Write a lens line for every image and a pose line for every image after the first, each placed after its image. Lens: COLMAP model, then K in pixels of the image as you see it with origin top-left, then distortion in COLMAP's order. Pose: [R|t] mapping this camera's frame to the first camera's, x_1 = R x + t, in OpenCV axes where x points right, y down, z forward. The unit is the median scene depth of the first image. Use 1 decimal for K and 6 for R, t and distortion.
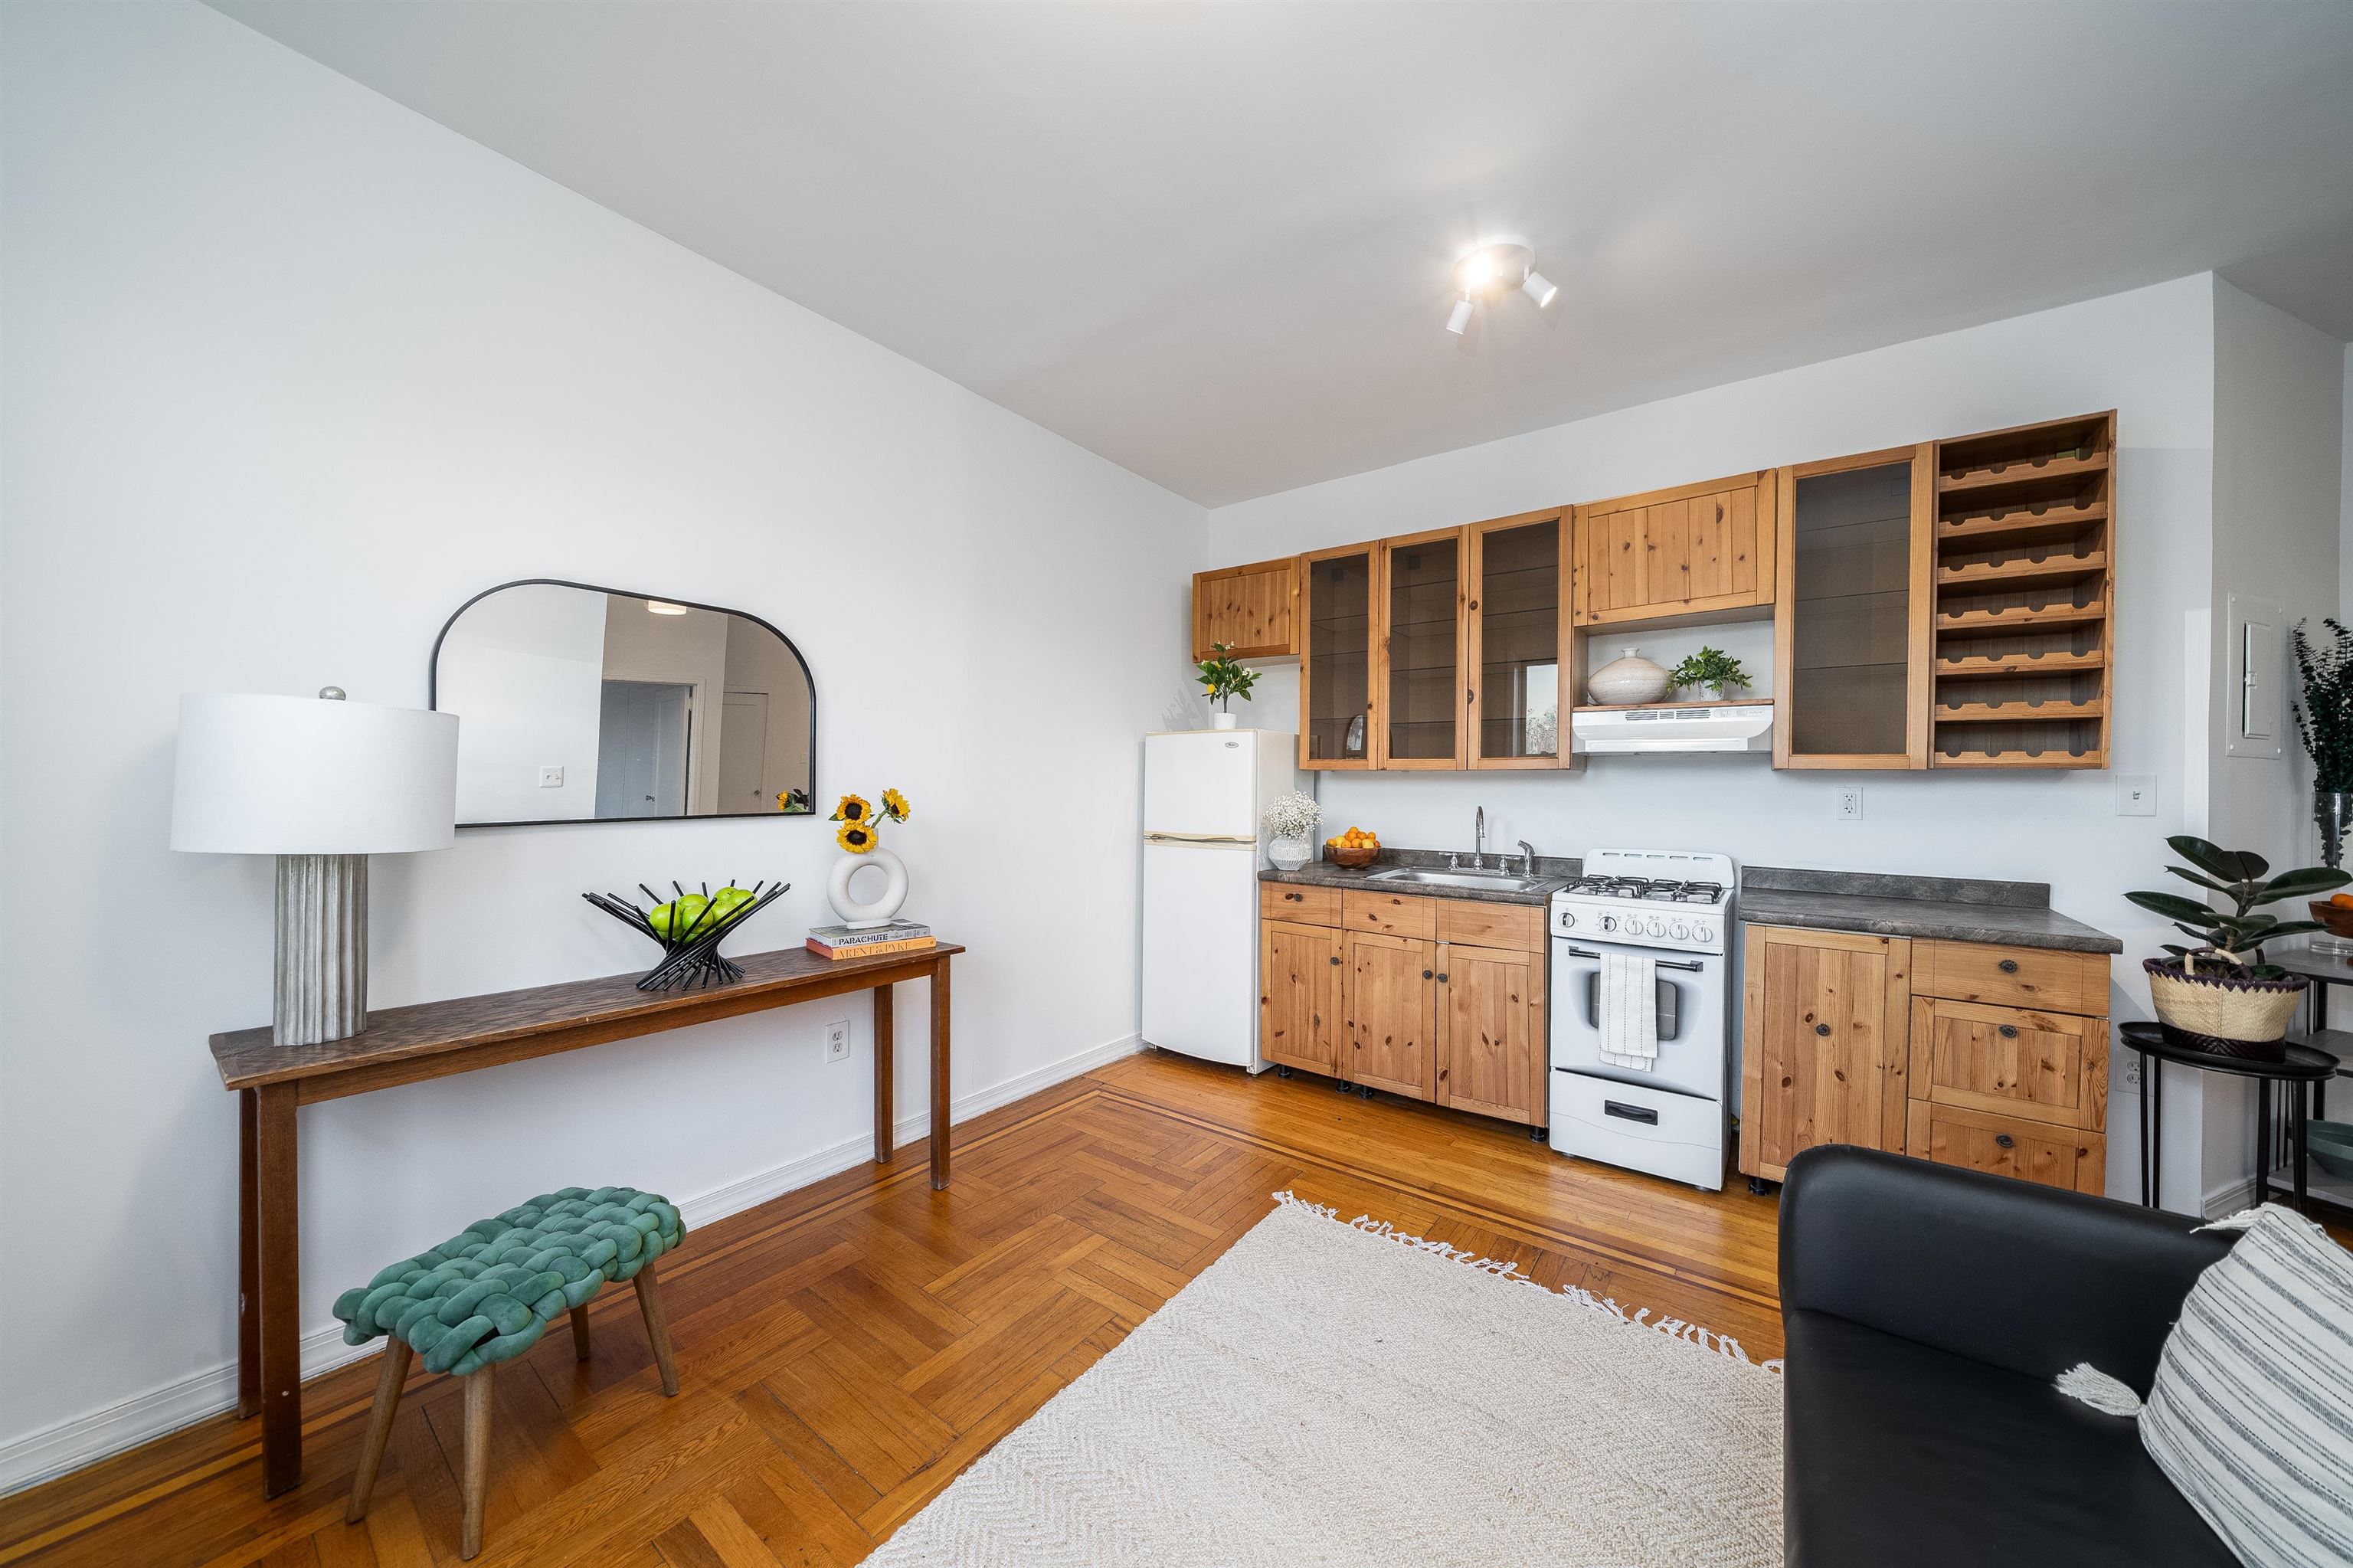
lens RADIAL K [[810.7, 0, 1179.2], [0, 810.7, 789.9], [0, 0, 1]] dist [-0.006605, 0.000032]
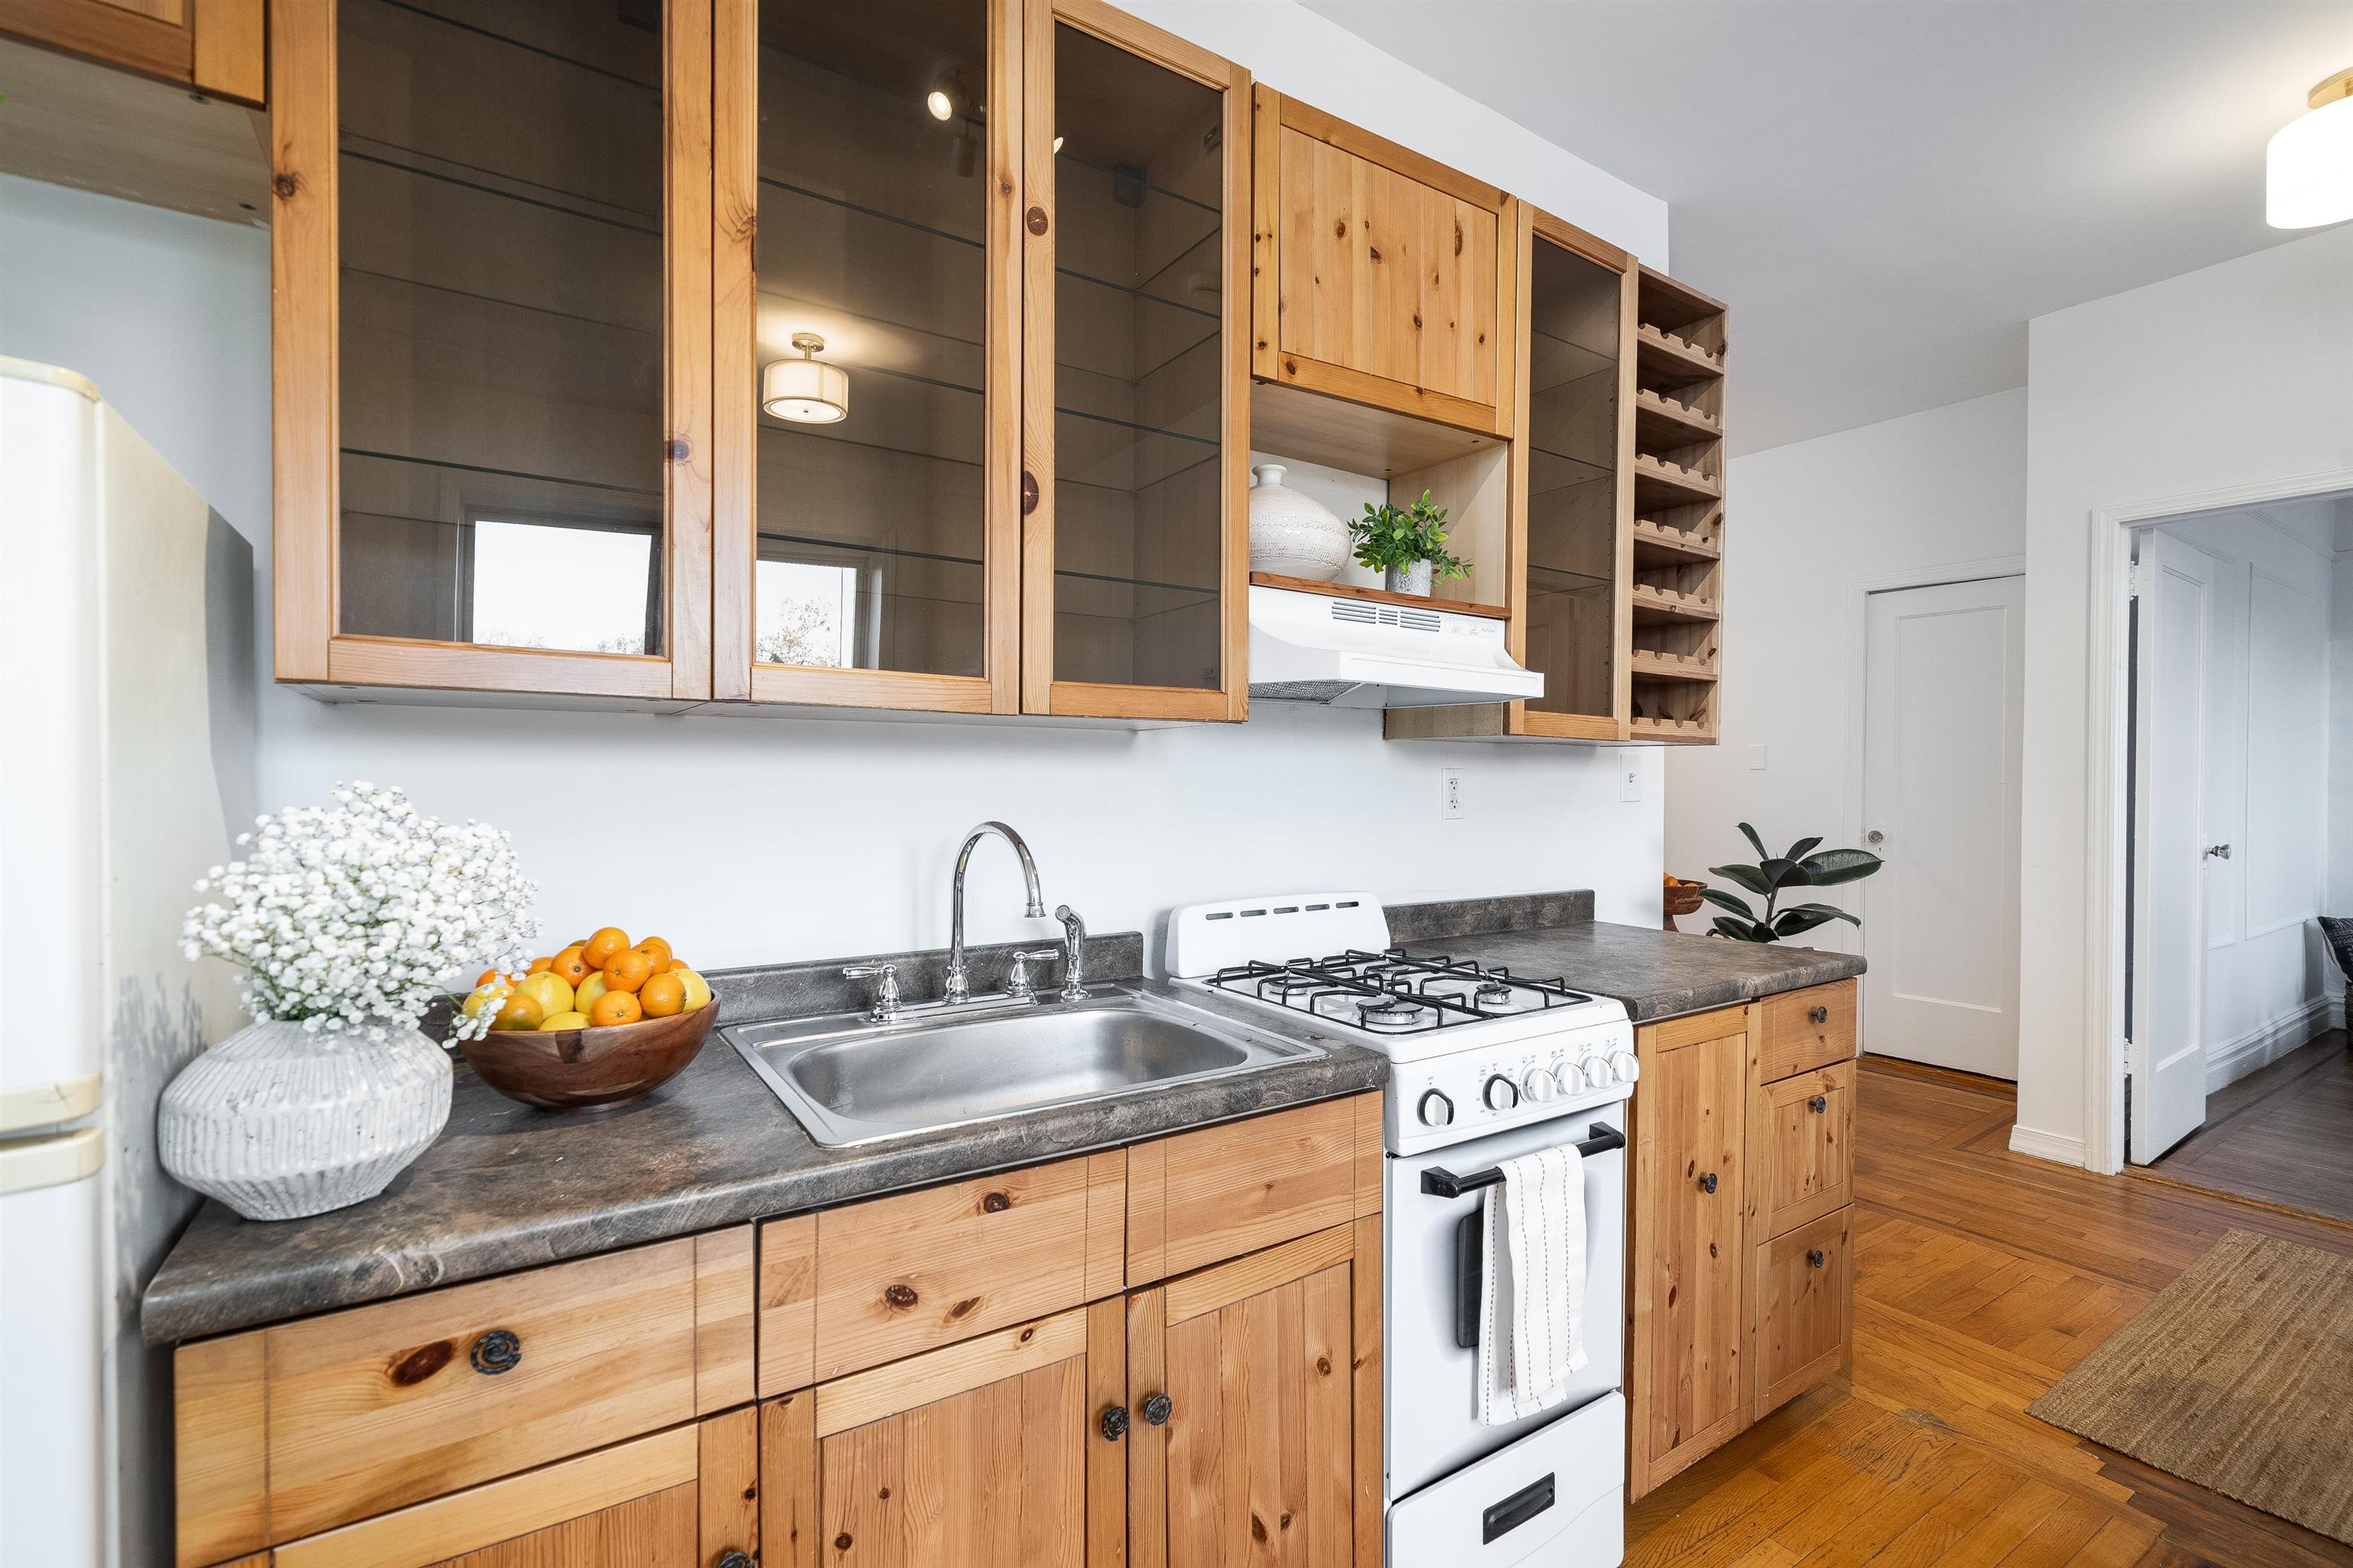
lens RADIAL K [[1041.6, 0, 1176.8], [0, 1041.6, 790.4], [0, 0, 1]] dist [-0.001124, -0.000401]
pose [[0.343701, -0.015256, 0.938955, -0.027644], [0.007030, 0.999882, 0.013673, 0.001689], [-0.939053, 0.001902, 0.343767, 0.937236]]
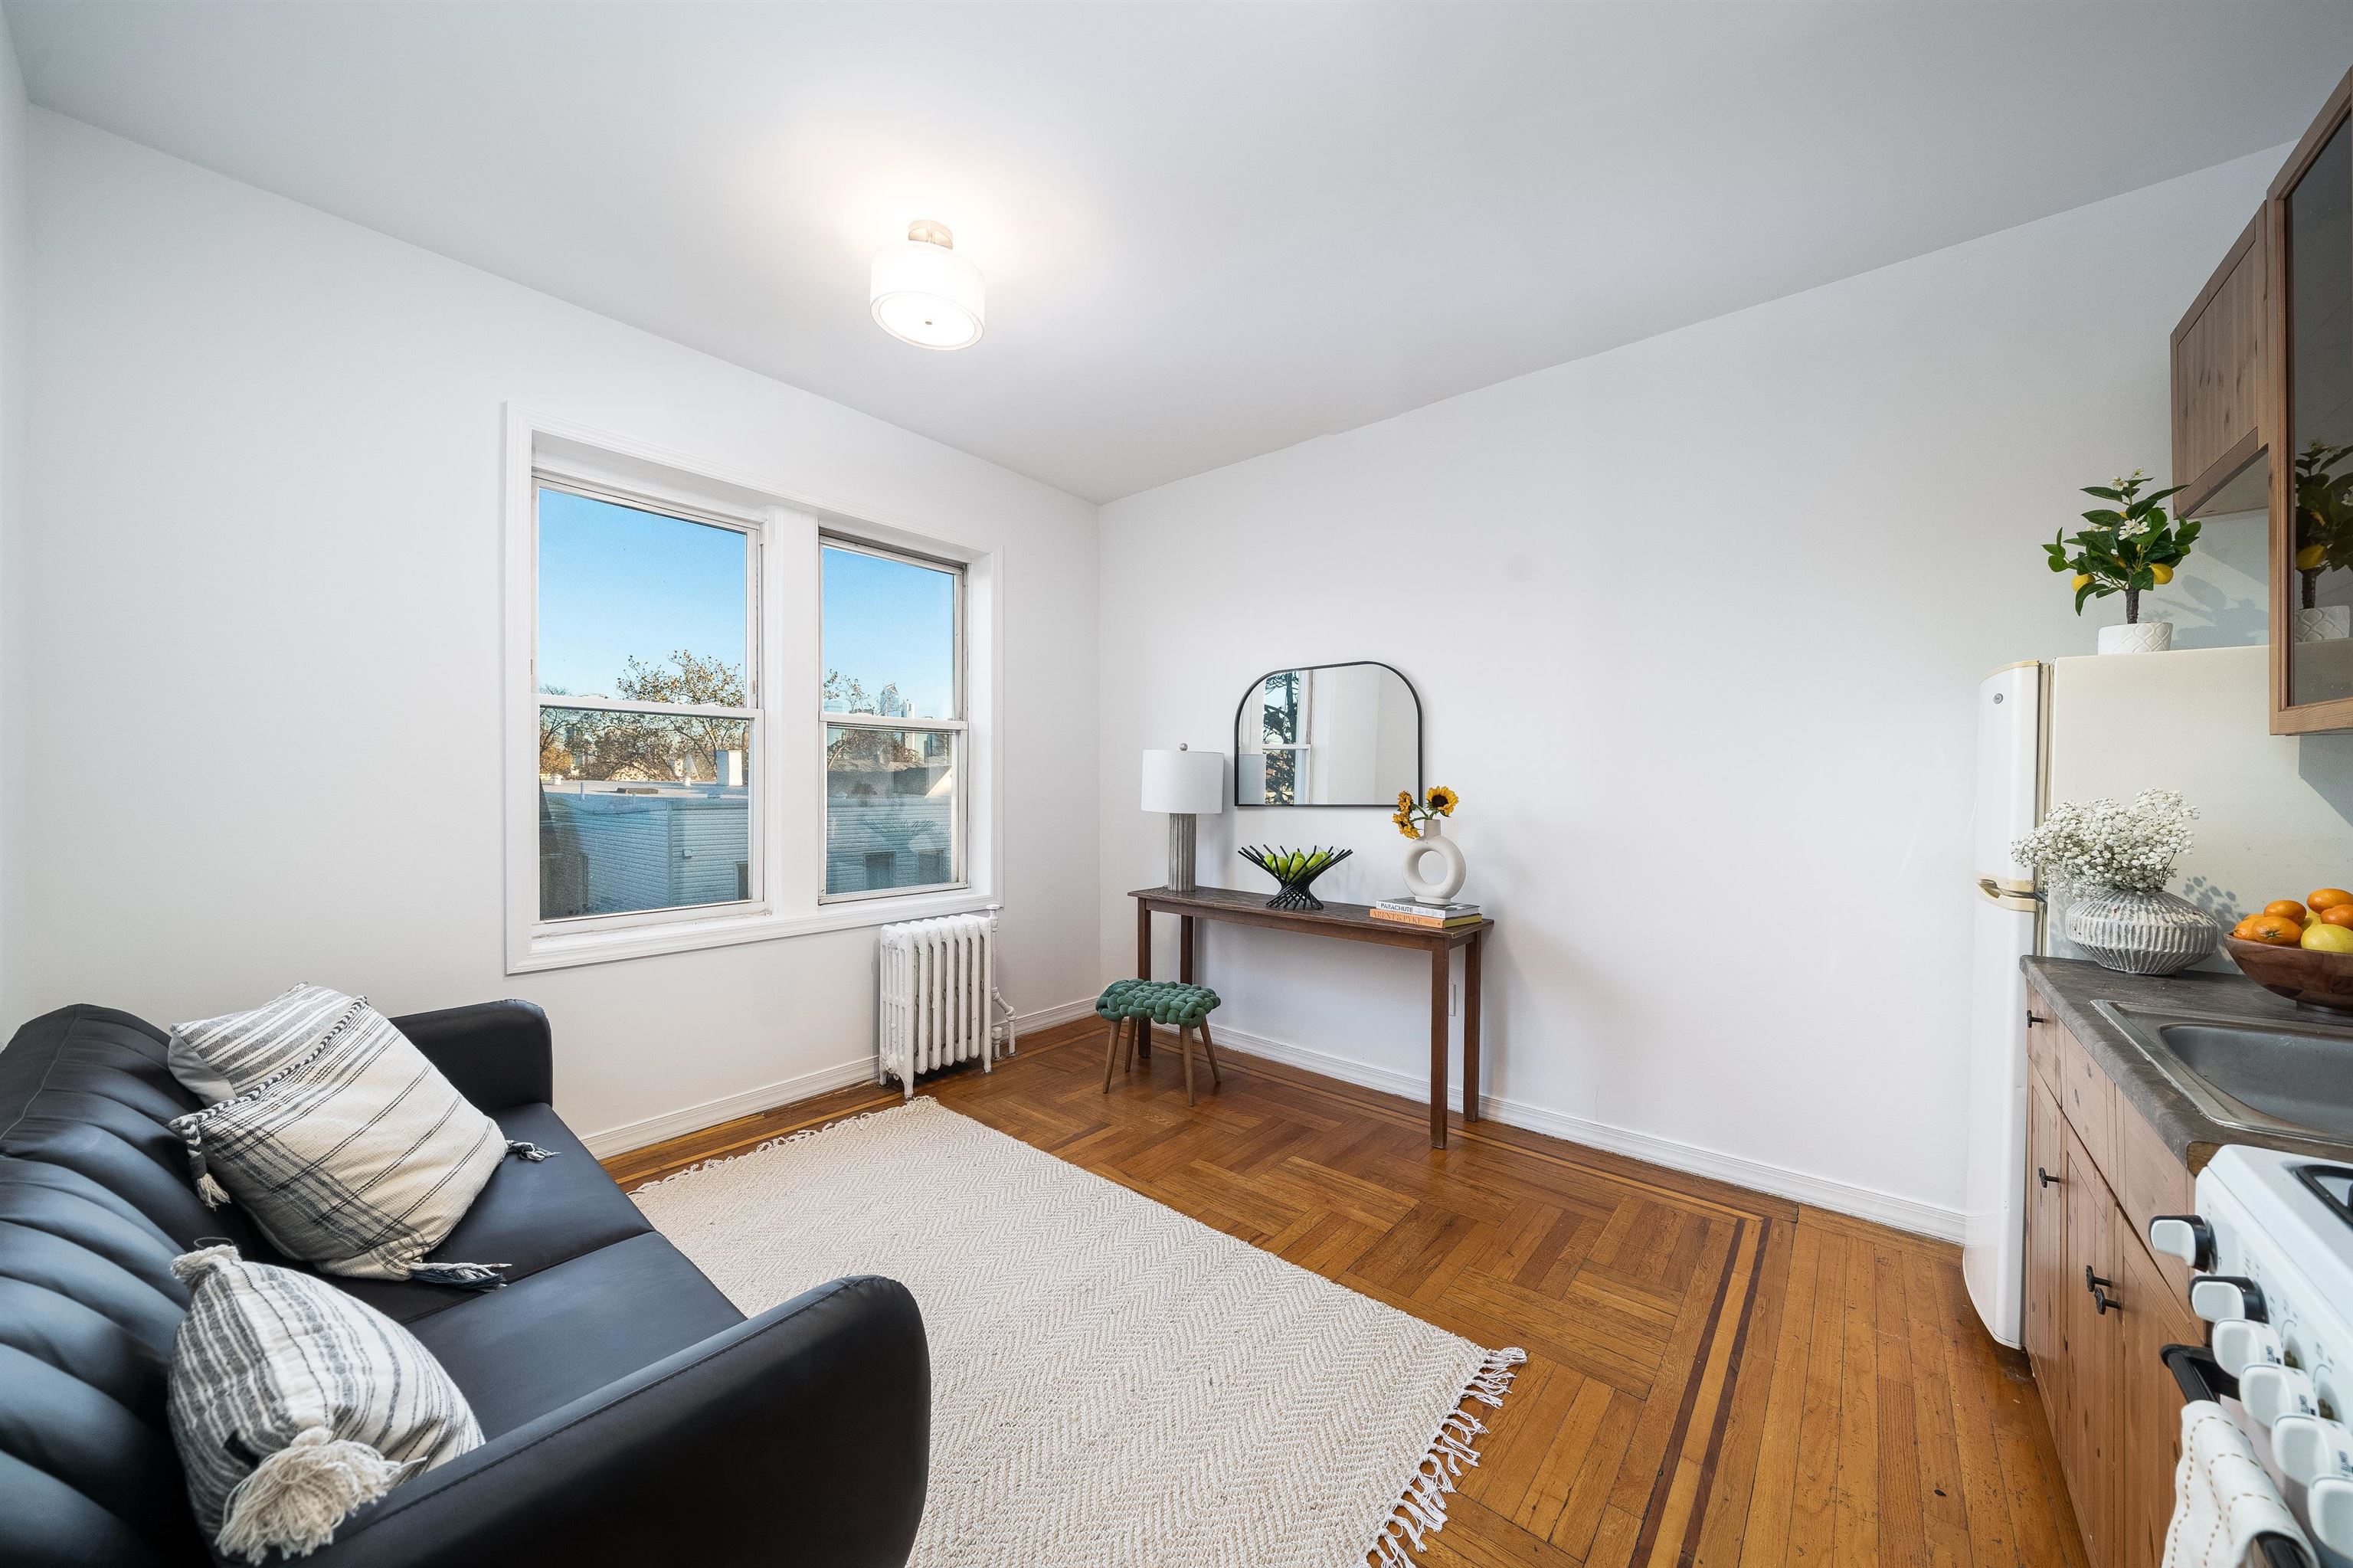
lens RADIAL K [[810.7, 0, 1170.3], [0, 810.7, 787.2], [0, 0, 1]] dist [-0.006605, 0.000032]
pose [[-0.076407, -0.005262, -0.997063, 0.772741], [-0.006505, 0.999967, -0.004779, 0.008090], [0.997056, 0.006120, -0.076439, 0.662927]]
